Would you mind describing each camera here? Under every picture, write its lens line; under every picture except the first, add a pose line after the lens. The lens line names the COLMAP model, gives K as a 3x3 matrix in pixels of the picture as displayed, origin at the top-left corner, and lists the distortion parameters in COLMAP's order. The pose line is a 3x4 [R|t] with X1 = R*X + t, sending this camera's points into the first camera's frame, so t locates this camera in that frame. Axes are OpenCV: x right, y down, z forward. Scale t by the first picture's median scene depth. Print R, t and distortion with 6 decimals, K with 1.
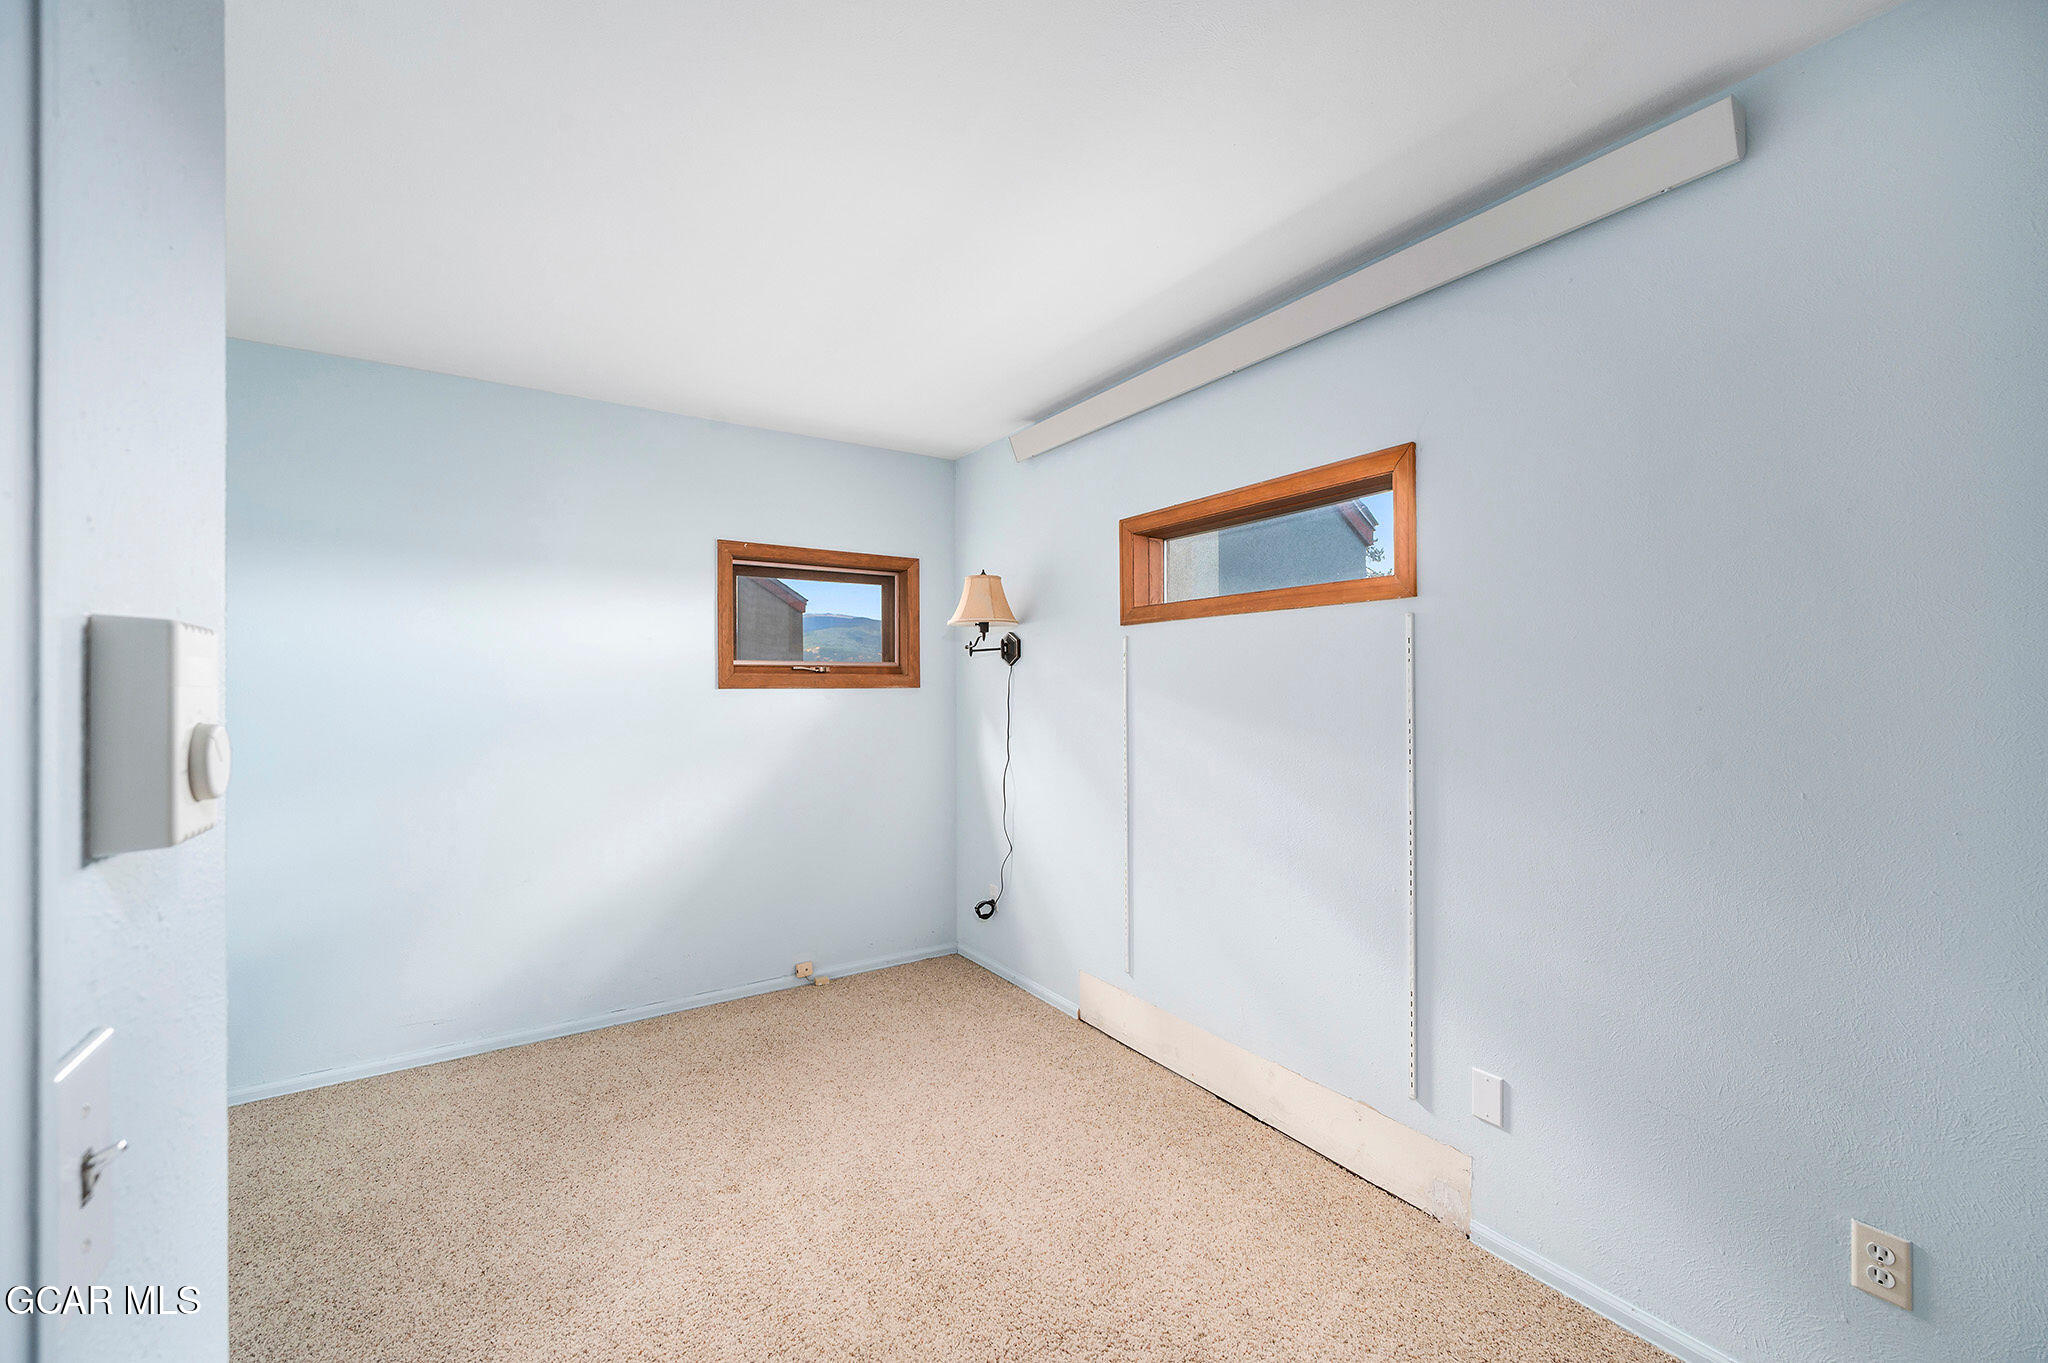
lens RADIAL K [[804.9, 0, 1024.0], [0, 804.9, 681.5], [0, 0, 1]] dist [-0.005651, -0.000260]
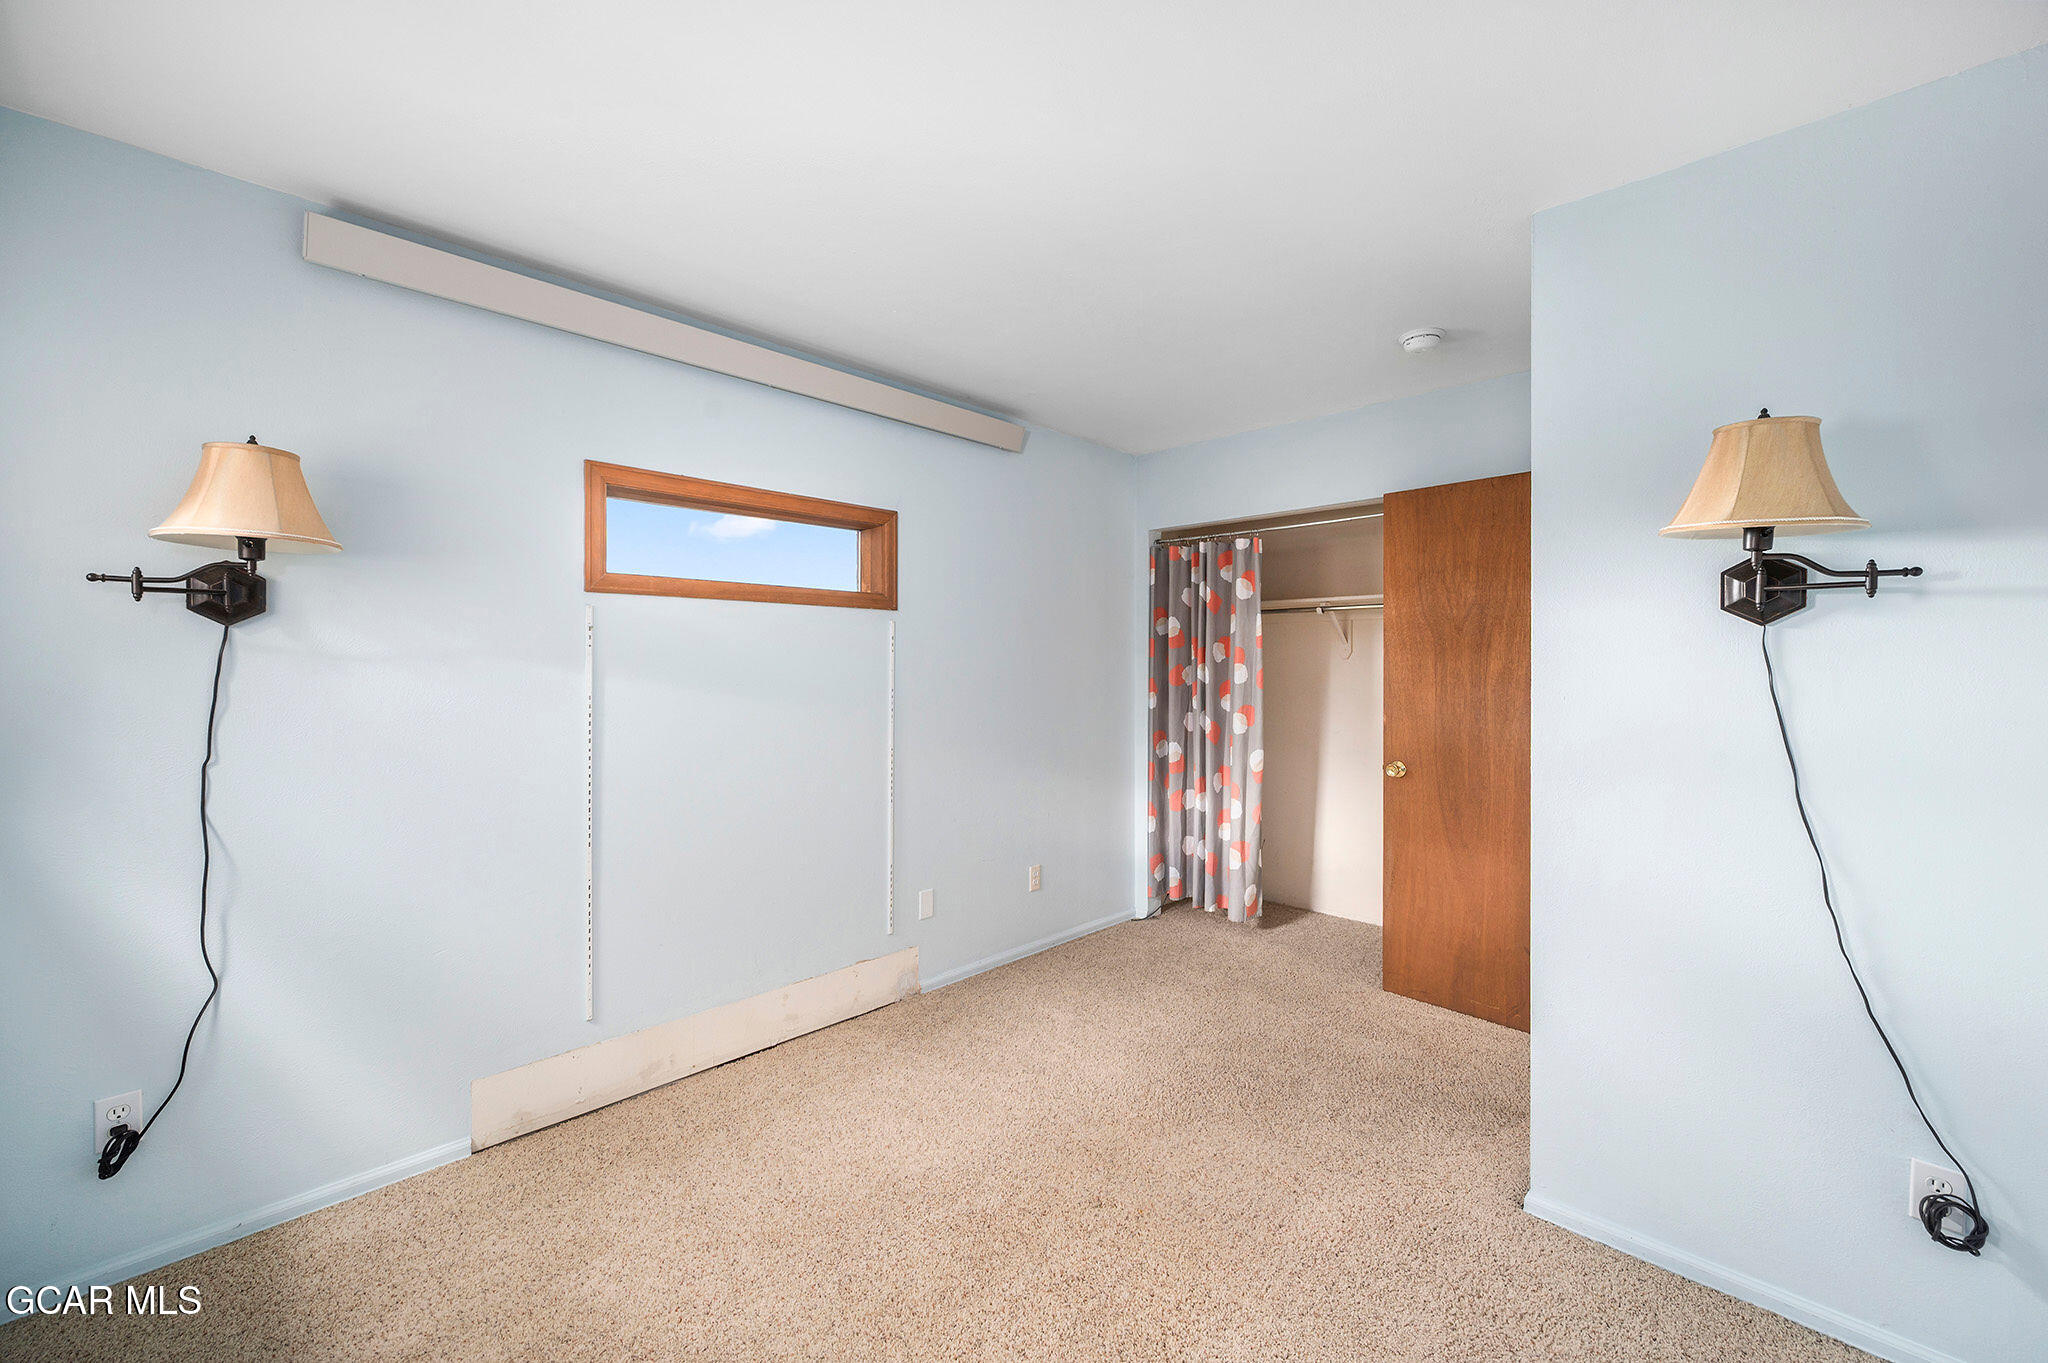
lens RADIAL K [[804.9, 0, 1024.0], [0, 804.9, 681.5], [0, 0, 1]] dist [-0.005651, -0.000260]
pose [[-0.209201, -0.001514, 0.977872, -1.029552], [0.009194, 0.999952, 0.003515, 0.030451], [-0.977830, 0.009726, -0.209177, 1.020988]]
